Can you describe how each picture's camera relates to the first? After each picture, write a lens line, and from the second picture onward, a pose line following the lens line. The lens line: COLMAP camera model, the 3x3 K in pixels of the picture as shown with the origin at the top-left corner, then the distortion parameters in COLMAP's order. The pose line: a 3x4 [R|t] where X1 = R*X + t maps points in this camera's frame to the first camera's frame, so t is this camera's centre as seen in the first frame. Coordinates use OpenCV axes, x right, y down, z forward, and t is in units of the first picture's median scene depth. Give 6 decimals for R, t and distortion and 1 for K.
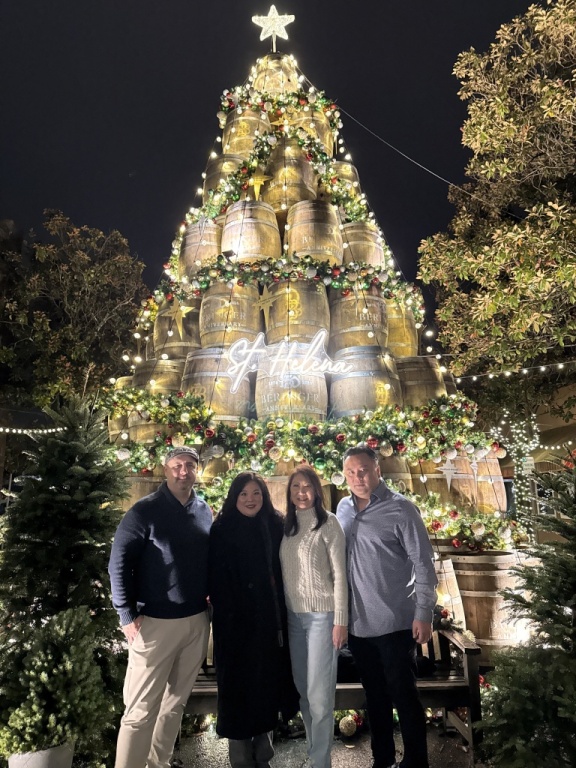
lens RADIAL K [[532.5, 0, 288.0], [0, 532.5, 384.0], [0, 0, 1]] dist [-0.008575, -0.004441]
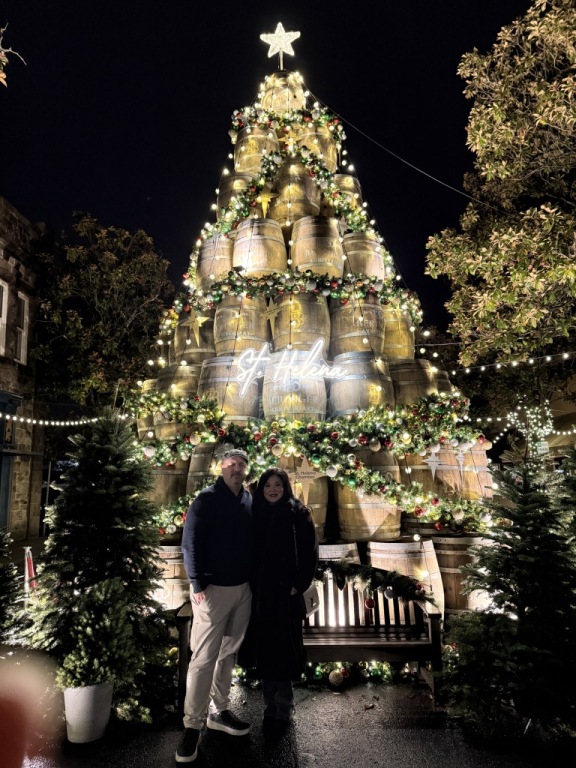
lens RADIAL K [[532.5, 0, 288.0], [0, 532.5, 384.0], [0, 0, 1]] dist [-0.008575, -0.004441]
pose [[0.998425, -0.016519, -0.053622, 0.042905], [0.018197, 0.999355, 0.030968, -0.033091], [0.053076, -0.031895, 0.998081, -0.102422]]
